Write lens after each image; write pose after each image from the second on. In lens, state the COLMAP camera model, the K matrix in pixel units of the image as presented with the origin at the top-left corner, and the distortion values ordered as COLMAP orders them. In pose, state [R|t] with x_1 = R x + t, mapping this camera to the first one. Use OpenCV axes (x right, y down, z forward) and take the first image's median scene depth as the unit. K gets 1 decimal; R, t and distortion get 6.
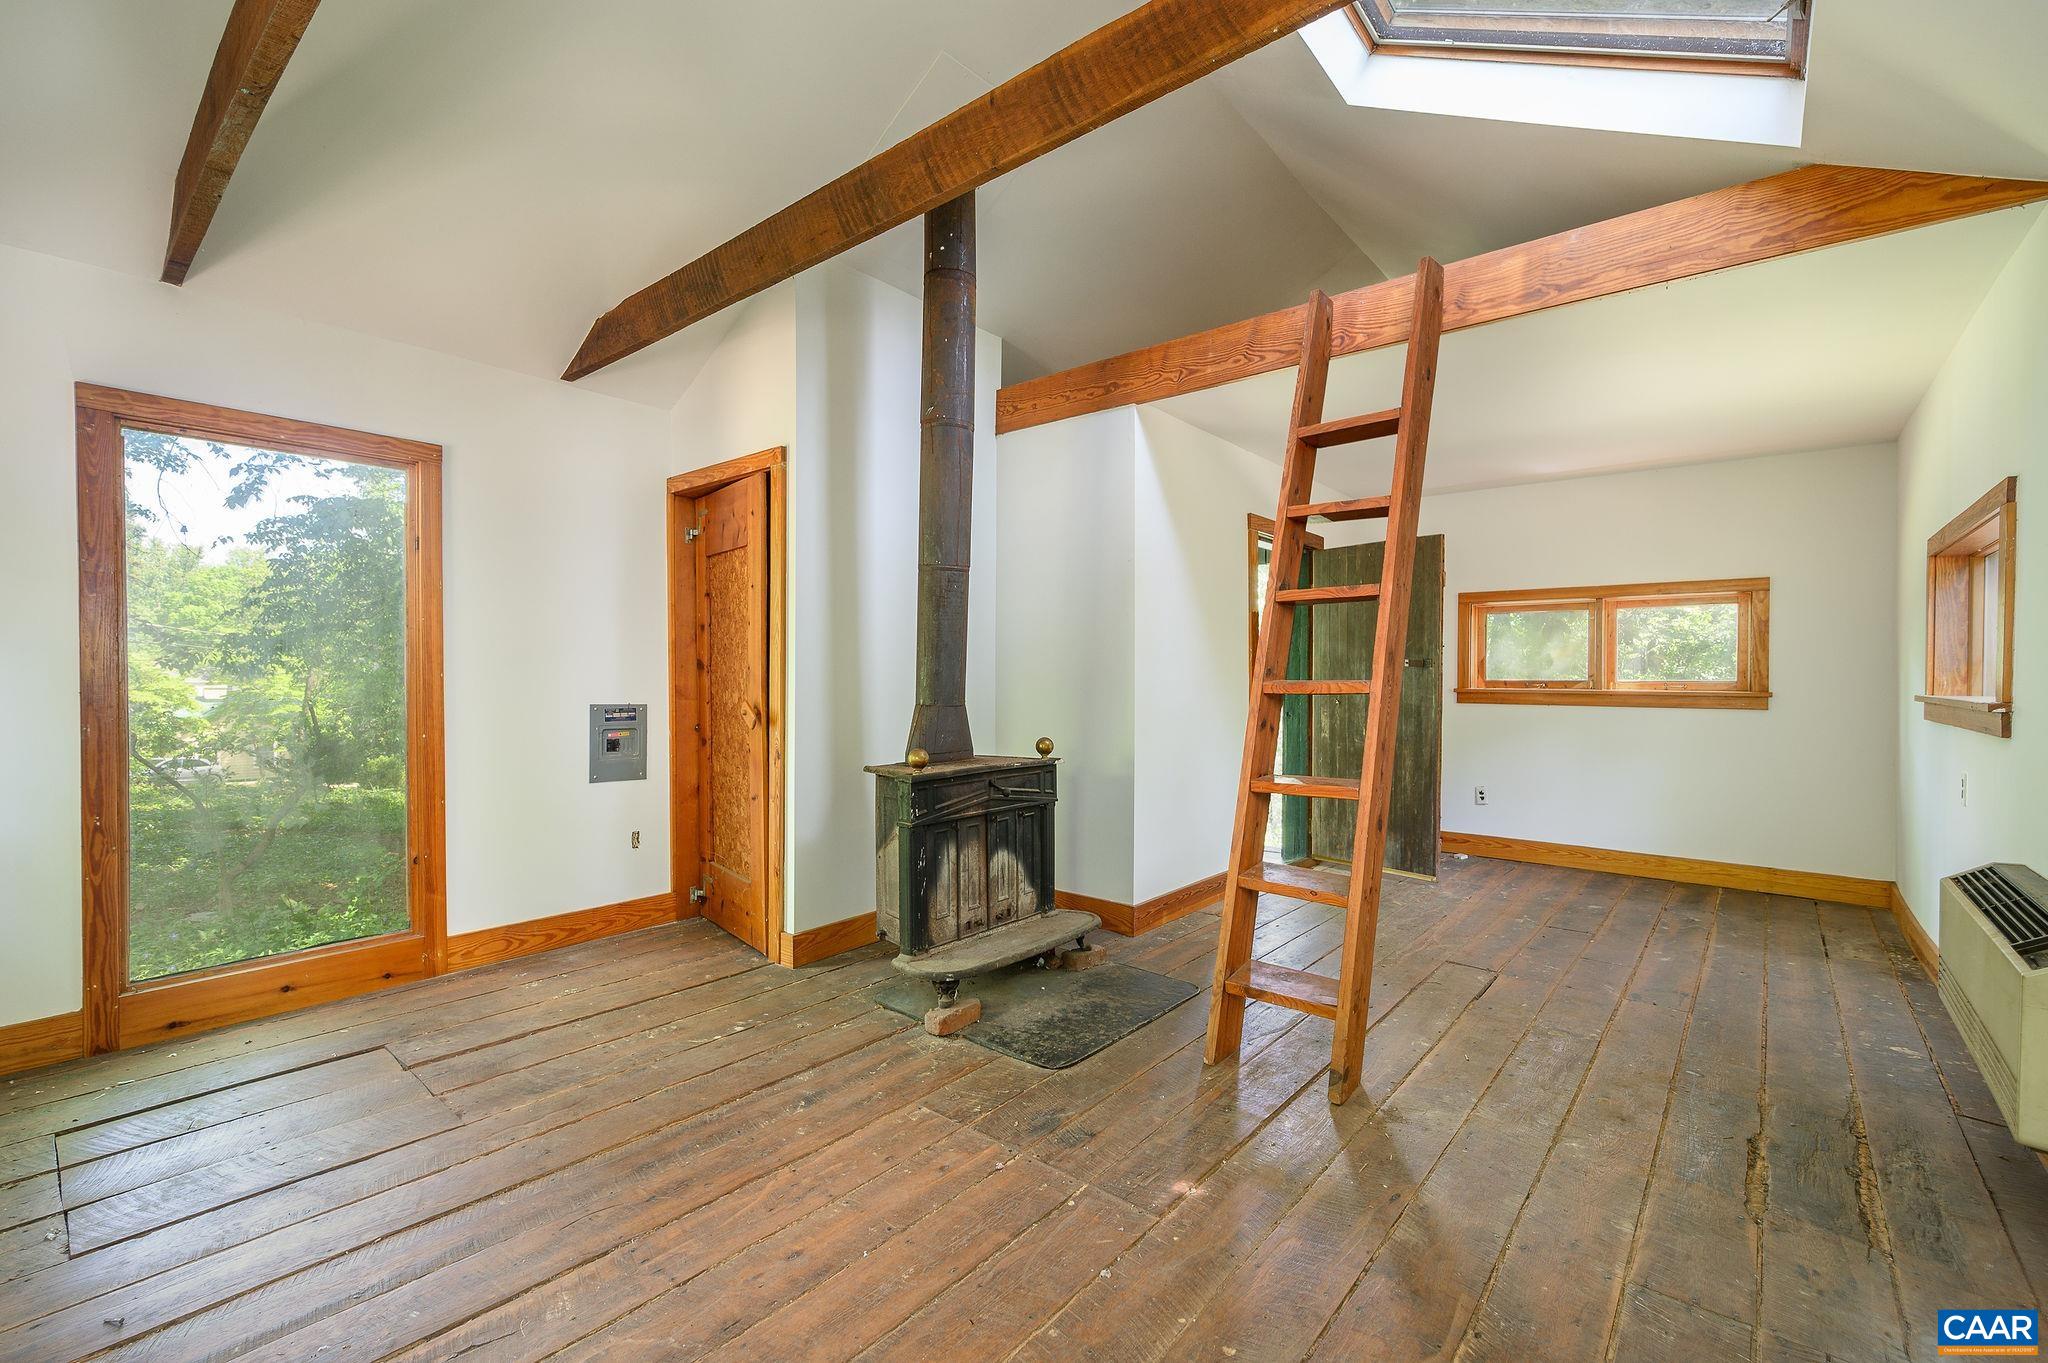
lens RADIAL K [[883.0, 0, 1026.8], [0, 883.0, 680.2], [0, 0, 1]] dist [0.002829, 0.000164]
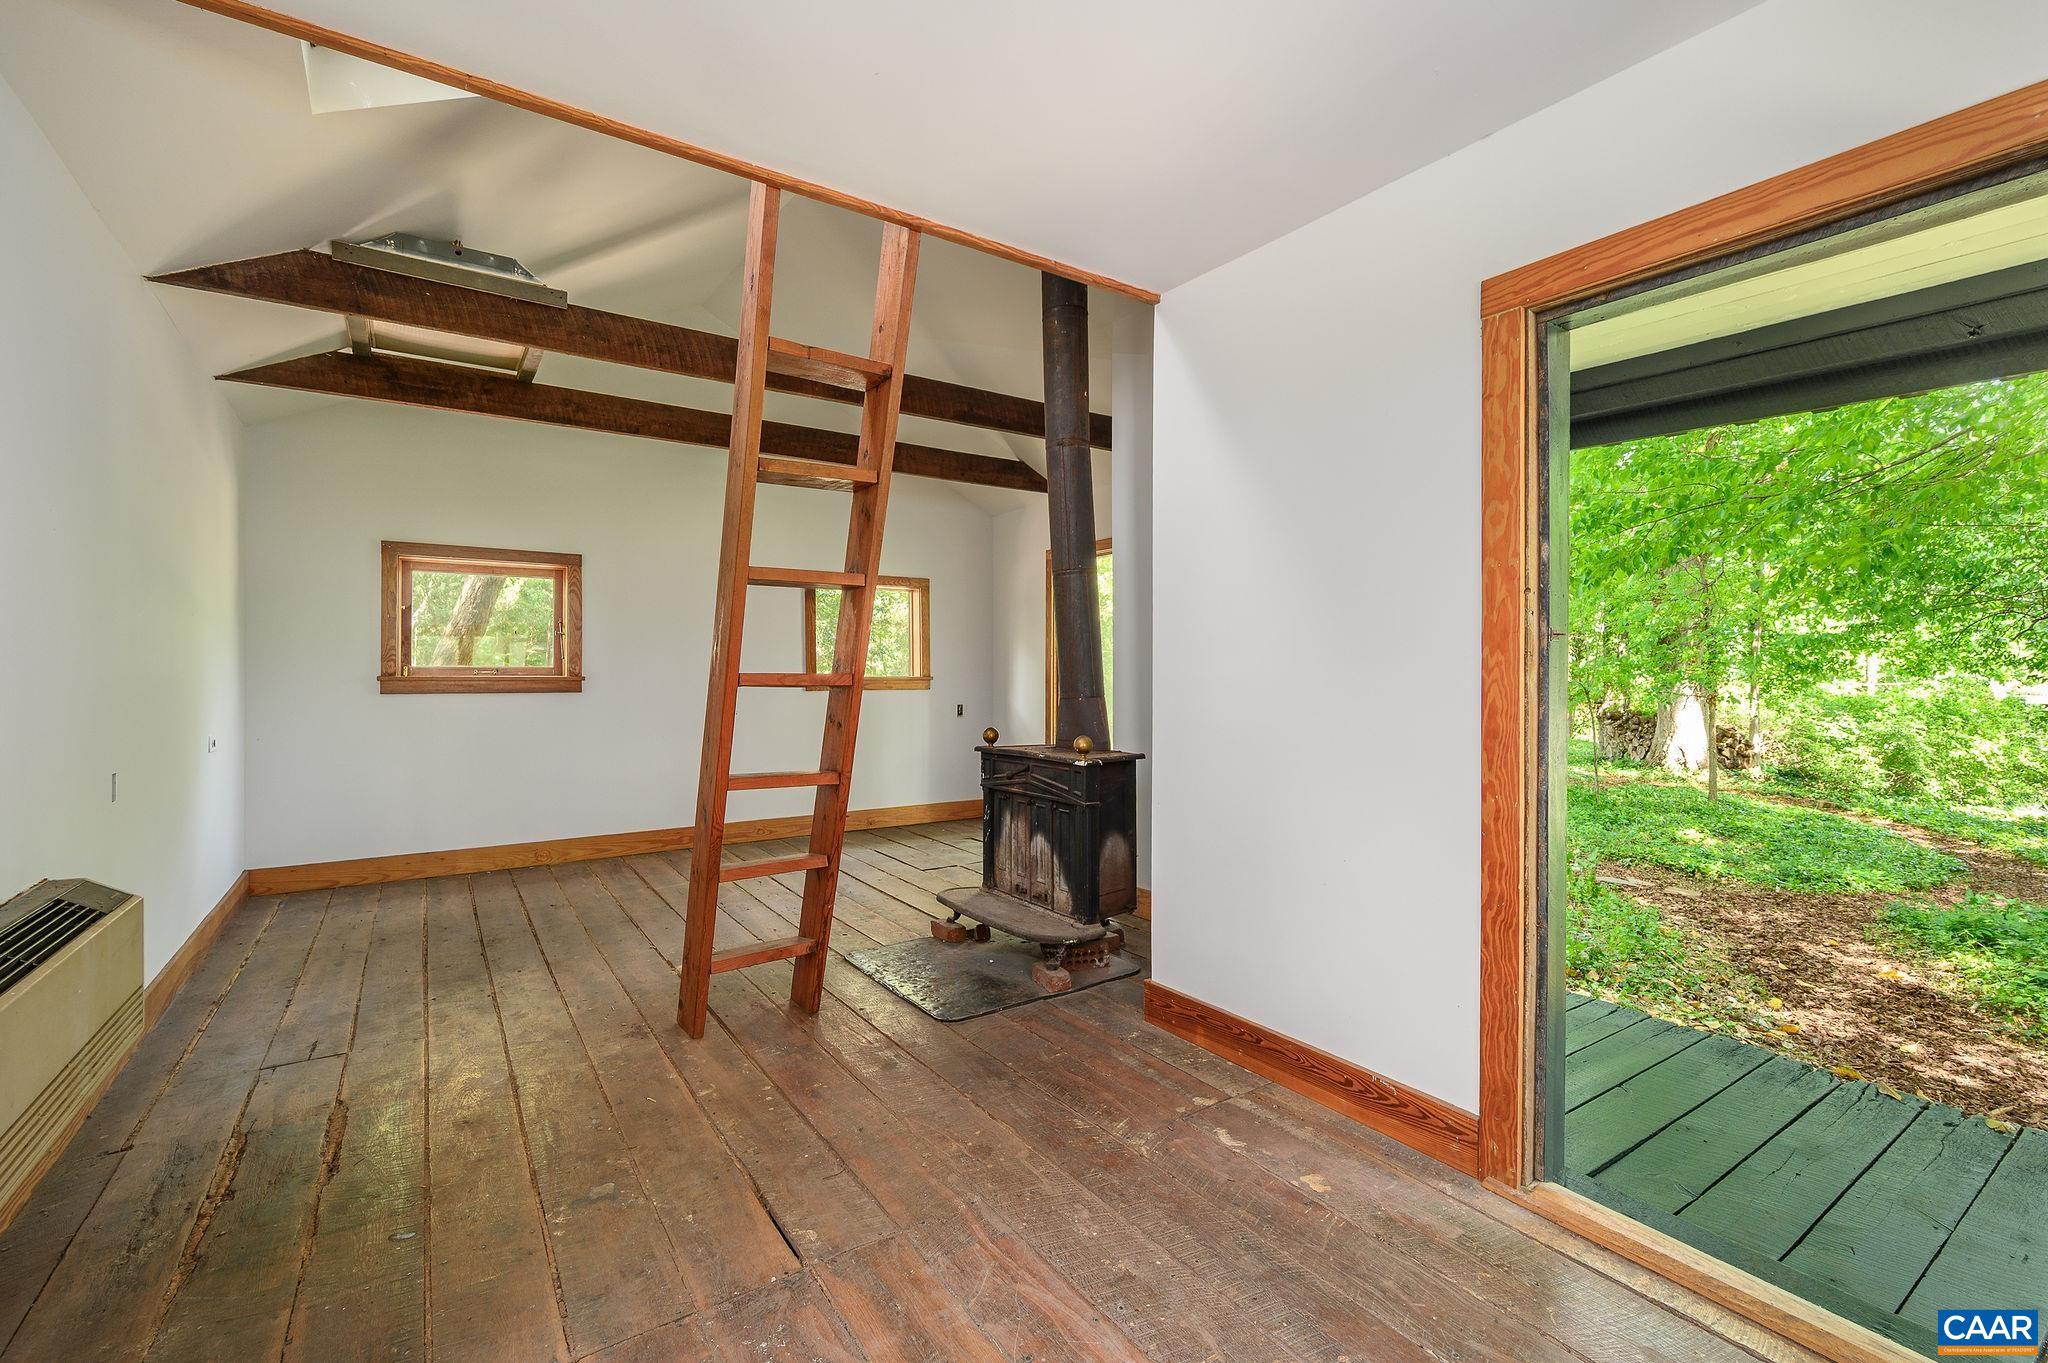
lens RADIAL K [[883.0, 0, 1025.5], [0, 883.0, 679.1], [0, 0, 1]] dist [0.002829, 0.000164]
pose [[-0.268447, 0.002167, -0.963292, 1.007298], [-0.007491, 0.999963, 0.004337, 0.003384], [0.963265, 0.008380, -0.268421, 1.289826]]
